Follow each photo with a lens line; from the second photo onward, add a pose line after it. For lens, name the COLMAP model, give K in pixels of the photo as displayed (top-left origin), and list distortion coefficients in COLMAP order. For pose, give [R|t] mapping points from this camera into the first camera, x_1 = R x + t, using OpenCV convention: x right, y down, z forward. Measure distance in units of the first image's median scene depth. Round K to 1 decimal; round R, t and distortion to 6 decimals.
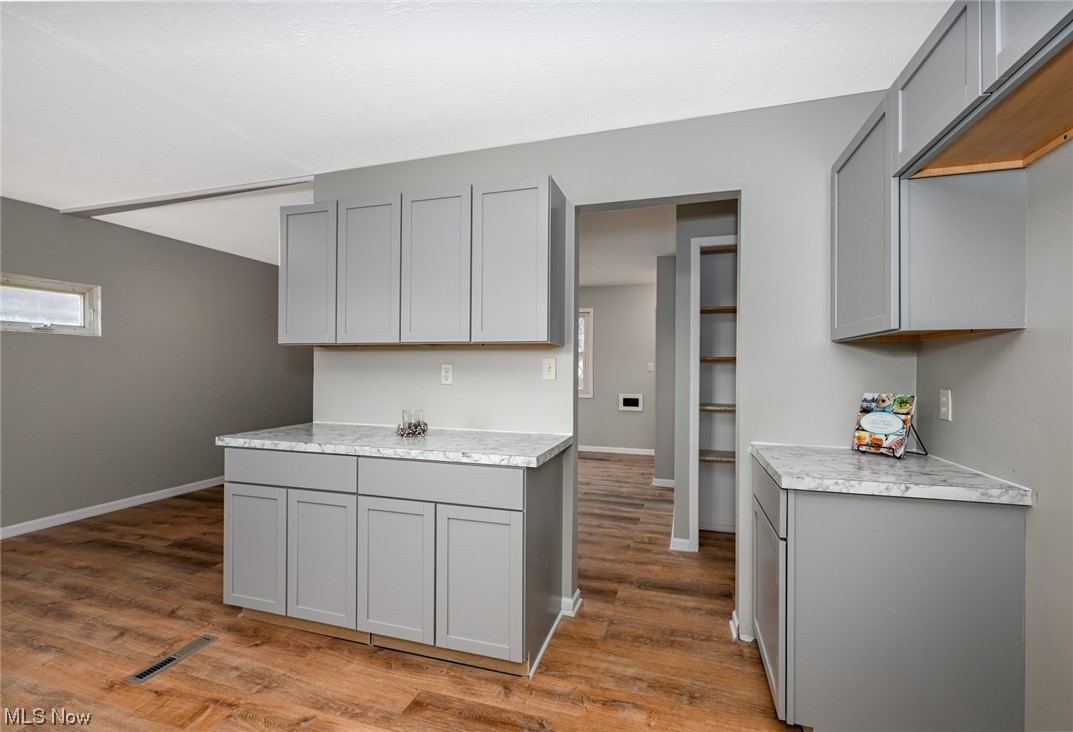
lens RADIAL K [[487.9, 0, 535.1], [0, 487.9, 361.7], [0, 0, 1]] dist [0.000021, -0.000243]
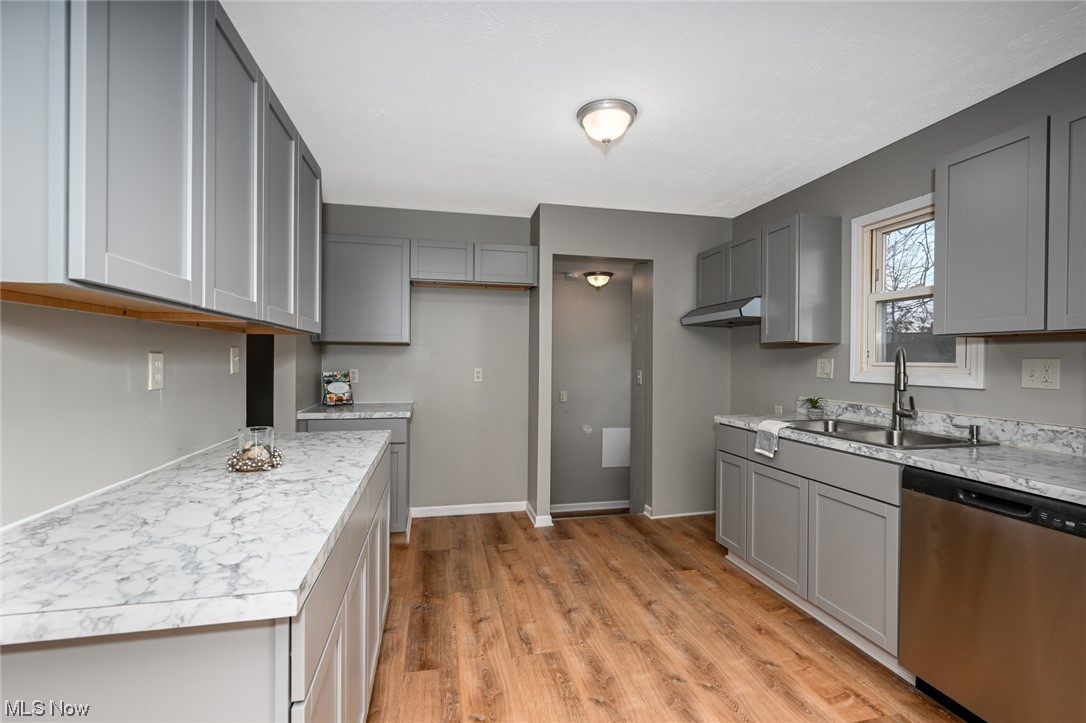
lens RADIAL K [[478.0, 0, 538.2], [0, 478.0, 364.1], [0, 0, 1]] dist [0.004984, 0.001127]
pose [[-0.501450, -0.017399, 0.865012, -1.211827], [-0.019505, 0.999771, 0.008802, 0.005429], [-0.864967, -0.012459, -0.501675, 1.242044]]
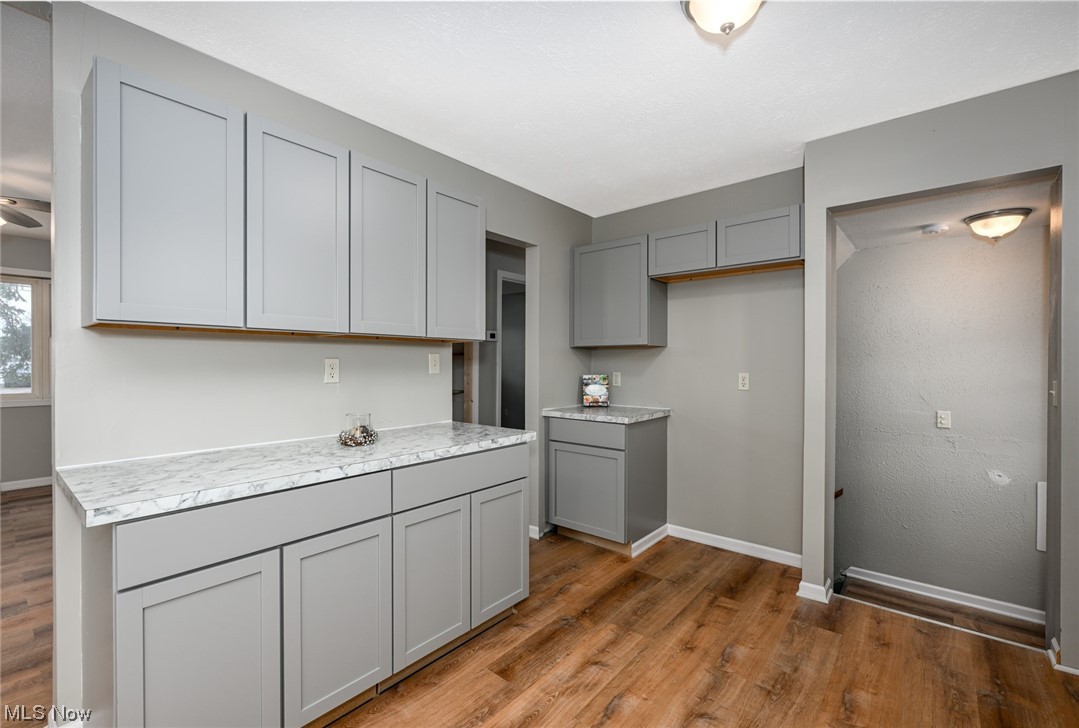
lens RADIAL K [[473.1, 0, 530.0], [0, 473.1, 367.8], [0, 0, 1]] dist [0.001838, 0.000269]
pose [[0.387671, -0.014962, 0.921676, -1.106268], [-0.008123, 0.999774, 0.019647, 0.001850], [-0.921762, -0.015104, 0.387462, 0.510444]]
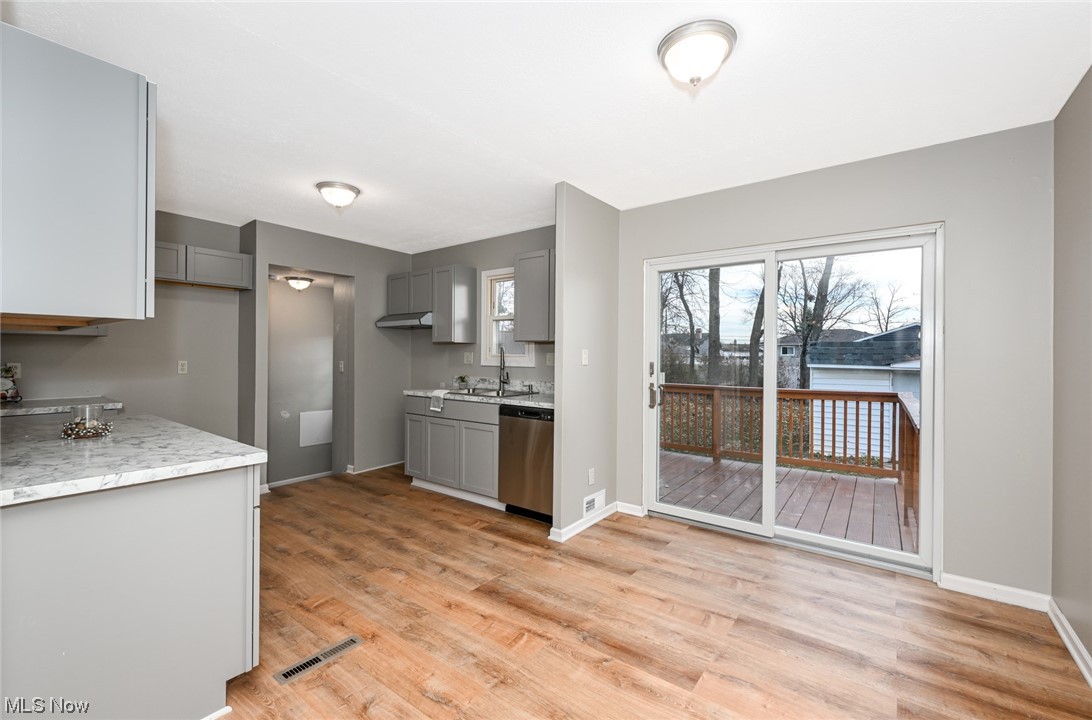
lens RADIAL K [[480.6, 0, 556.6], [0, 480.6, 352.1], [0, 0, 1]] dist [0.004984, 0.001127]
pose [[-0.944377, -0.010805, 0.328688, -1.619347], [-0.015257, 0.999823, -0.010971, 0.004971], [-0.328512, -0.015375, -0.944375, 1.922070]]
